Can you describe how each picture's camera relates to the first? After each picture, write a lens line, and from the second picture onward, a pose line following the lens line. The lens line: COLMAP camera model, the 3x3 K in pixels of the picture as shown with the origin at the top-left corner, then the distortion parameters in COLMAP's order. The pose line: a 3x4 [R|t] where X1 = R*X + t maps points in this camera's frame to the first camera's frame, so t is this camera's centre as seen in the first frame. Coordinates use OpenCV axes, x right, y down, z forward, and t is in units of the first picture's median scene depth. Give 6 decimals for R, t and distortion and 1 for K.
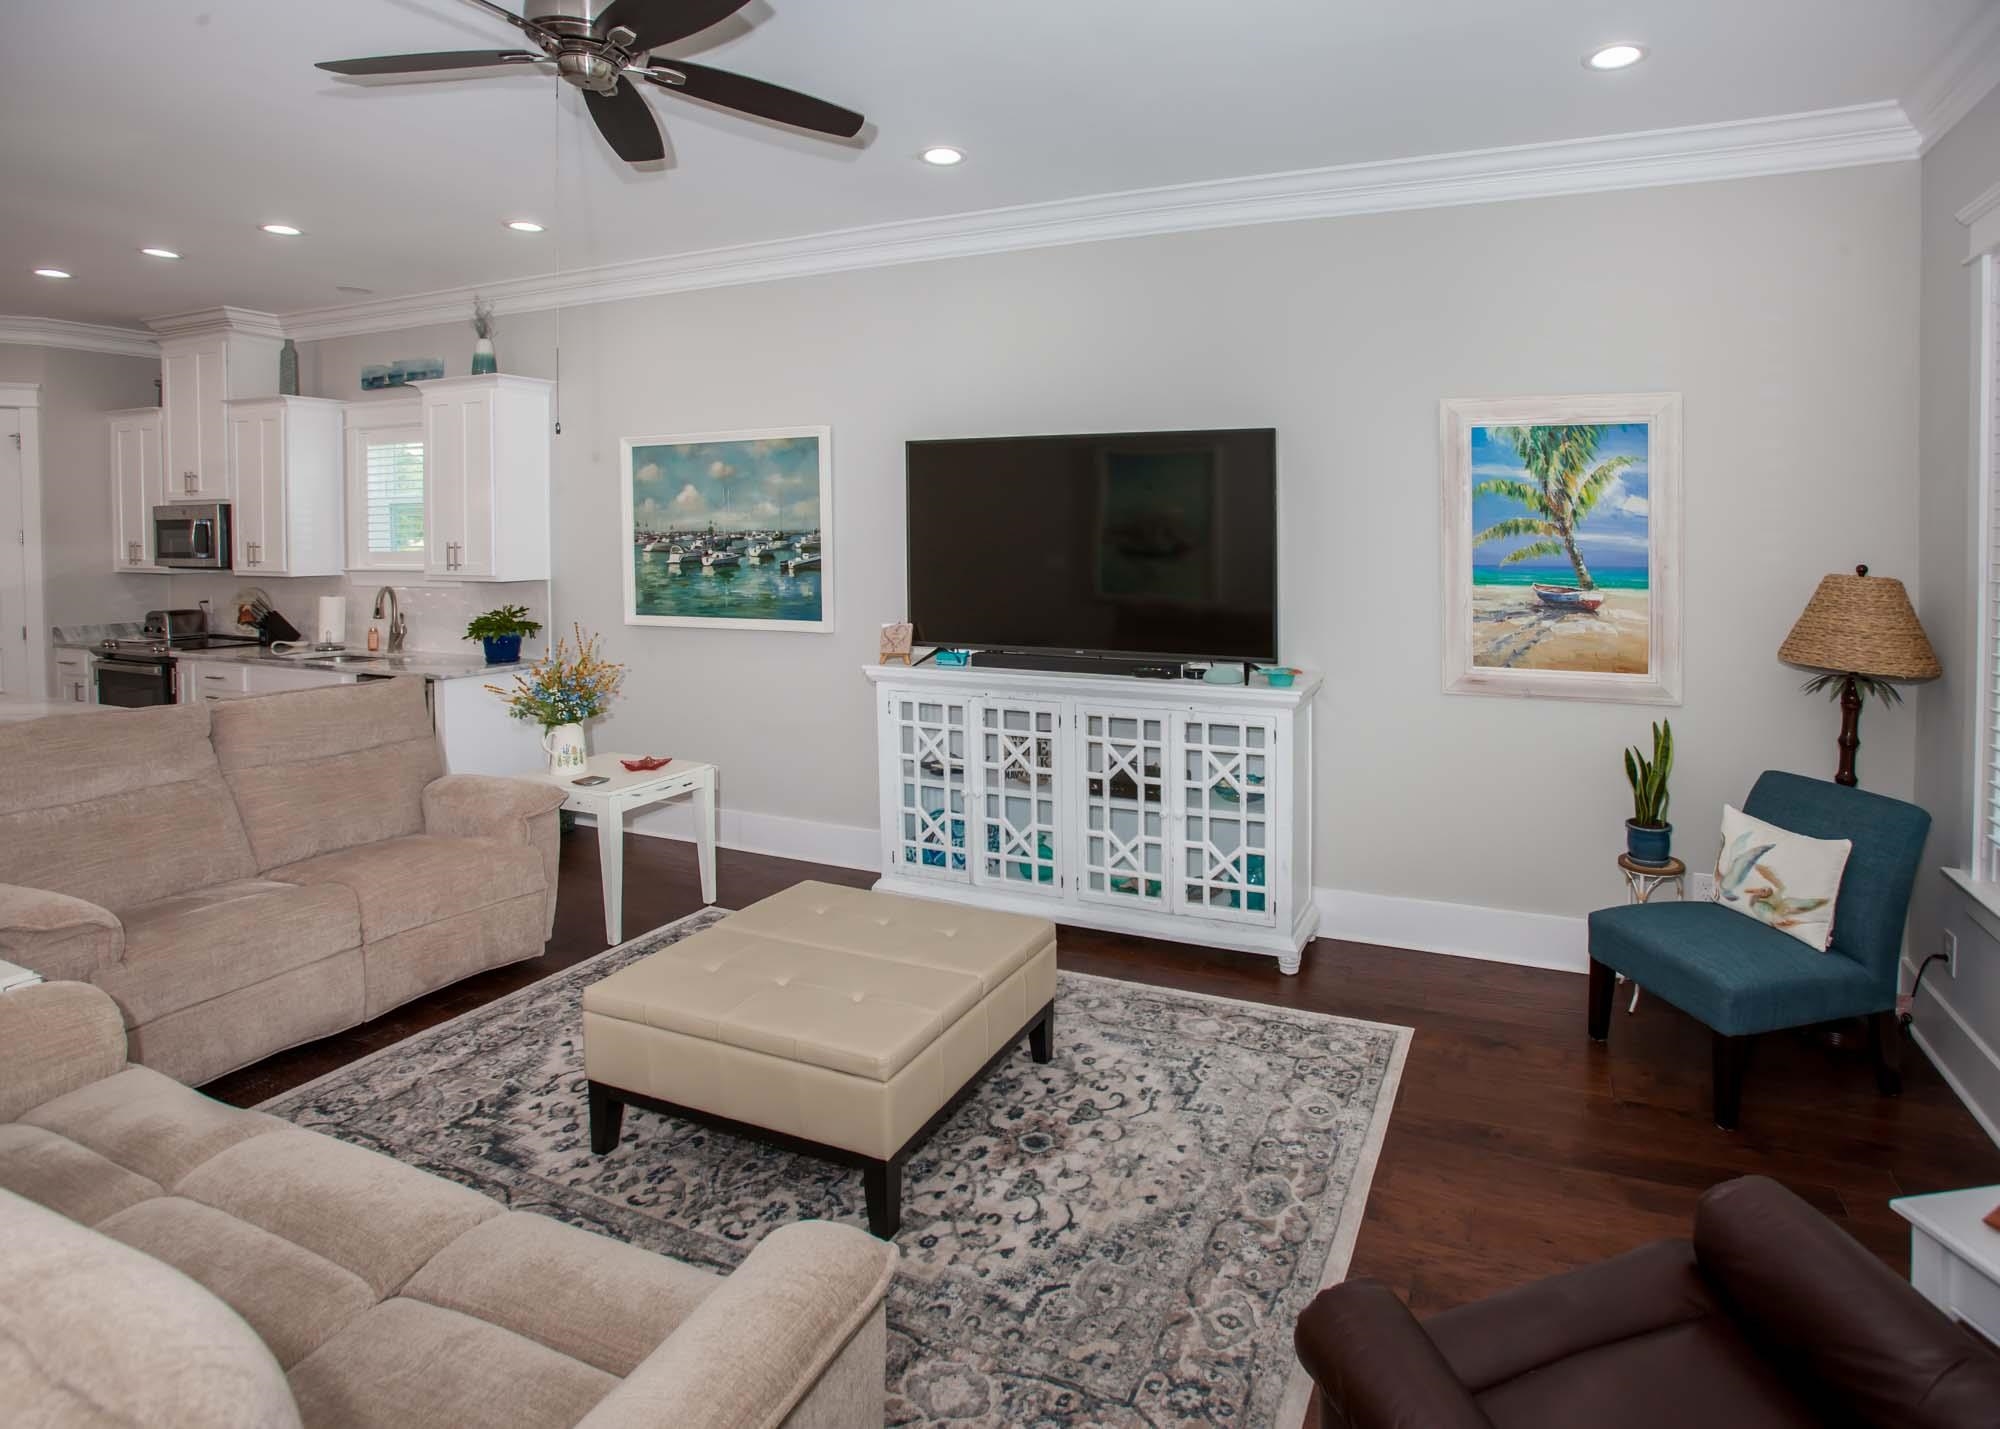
lens RADIAL K [[1005.6, 0, 1149.8], [0, 1005.6, 545.2], [0, 0, 1]] dist [-0.057721, 0.016797]
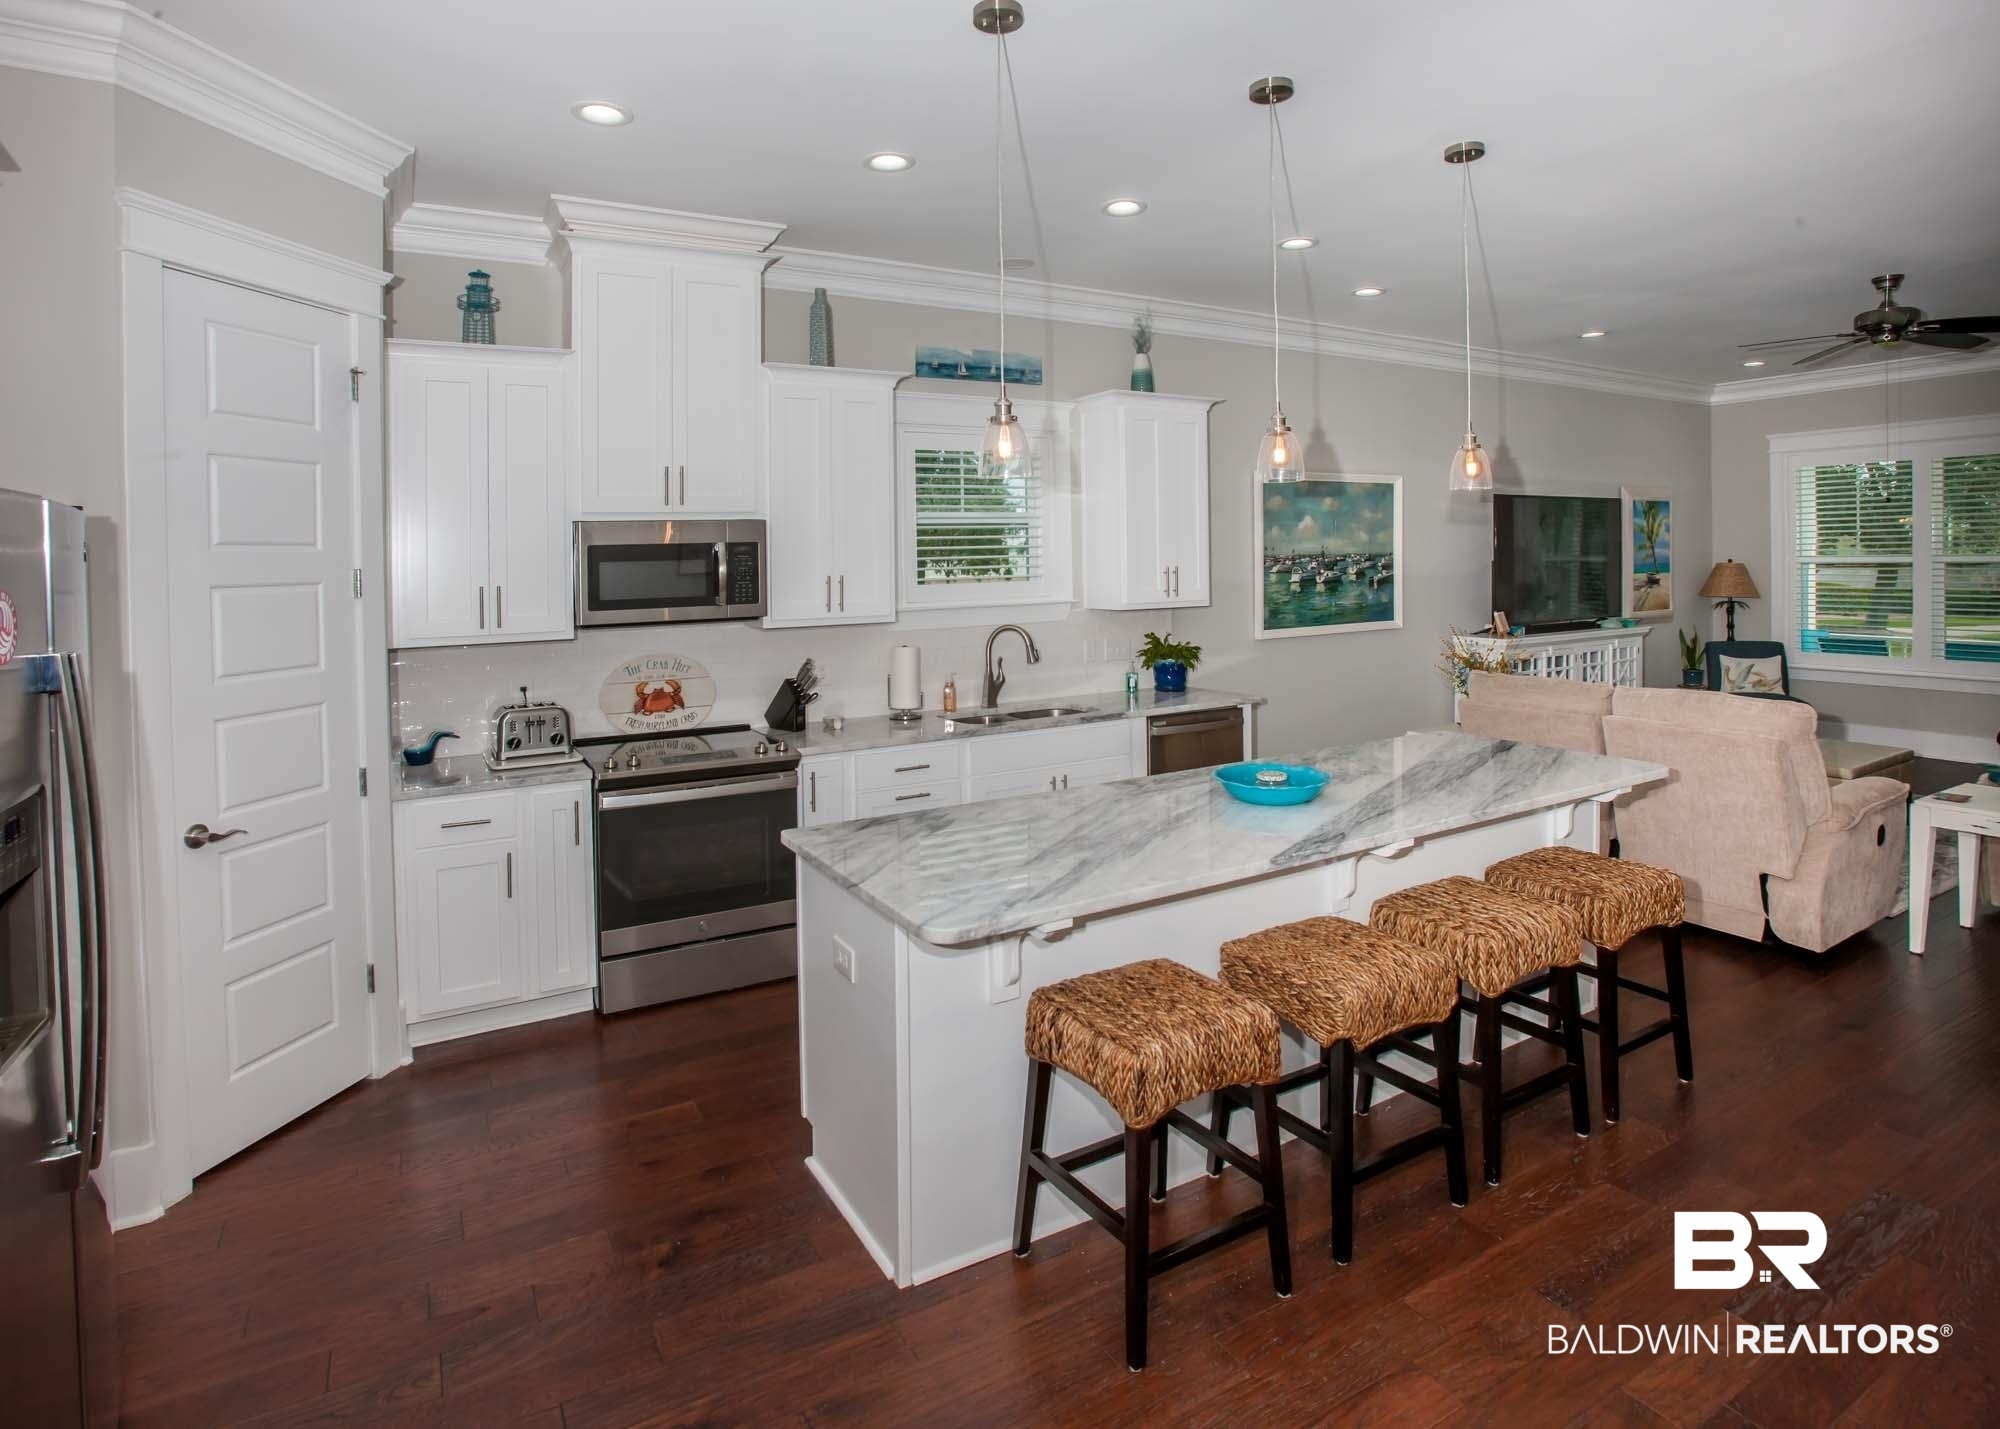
lens RADIAL K [[1034.5, 0, 926.8], [0, 1034.5, 572.8], [0, 0, 1]] dist [-0.079787, 0.043306]
pose [[0.644826, -0.017304, 0.764133, -2.218759], [0.032083, 0.999475, -0.004441, -0.001781], [-0.763656, 0.027379, 0.645043, 0.736380]]
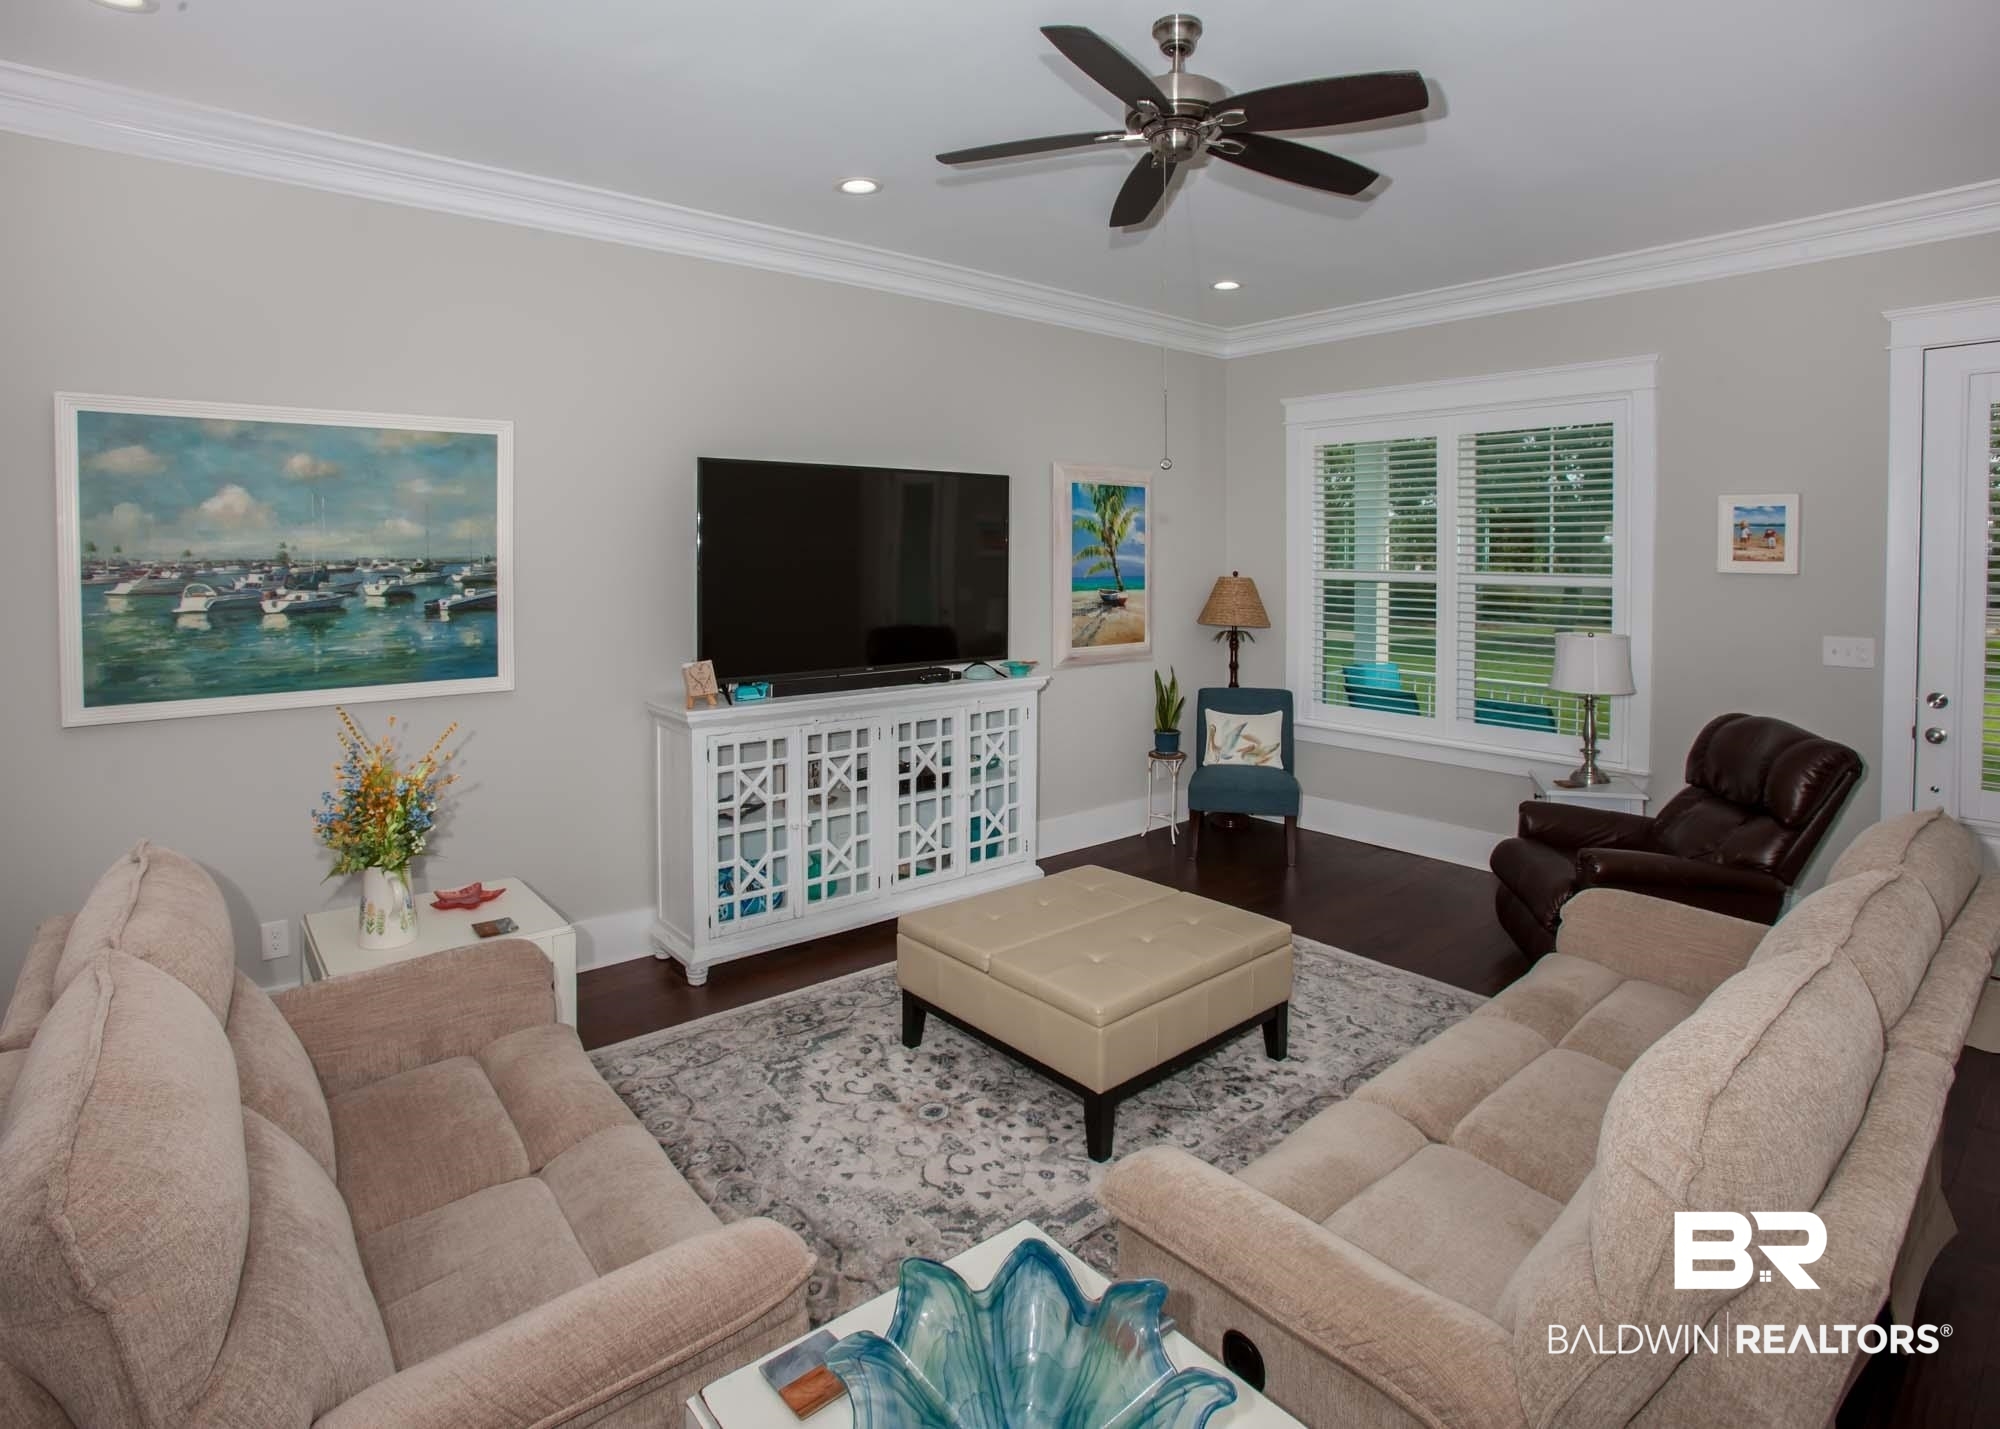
lens RADIAL K [[1034.5, 0, 926.8], [0, 1034.5, 572.8], [0, 0, 1]] dist [-0.079787, 0.043306]
pose [[0.519247, -0.020798, 0.854371, -1.022406], [0.013190, 0.999780, 0.016321, -0.013891], [-0.854522, 0.002795, 0.519407, 0.390356]]
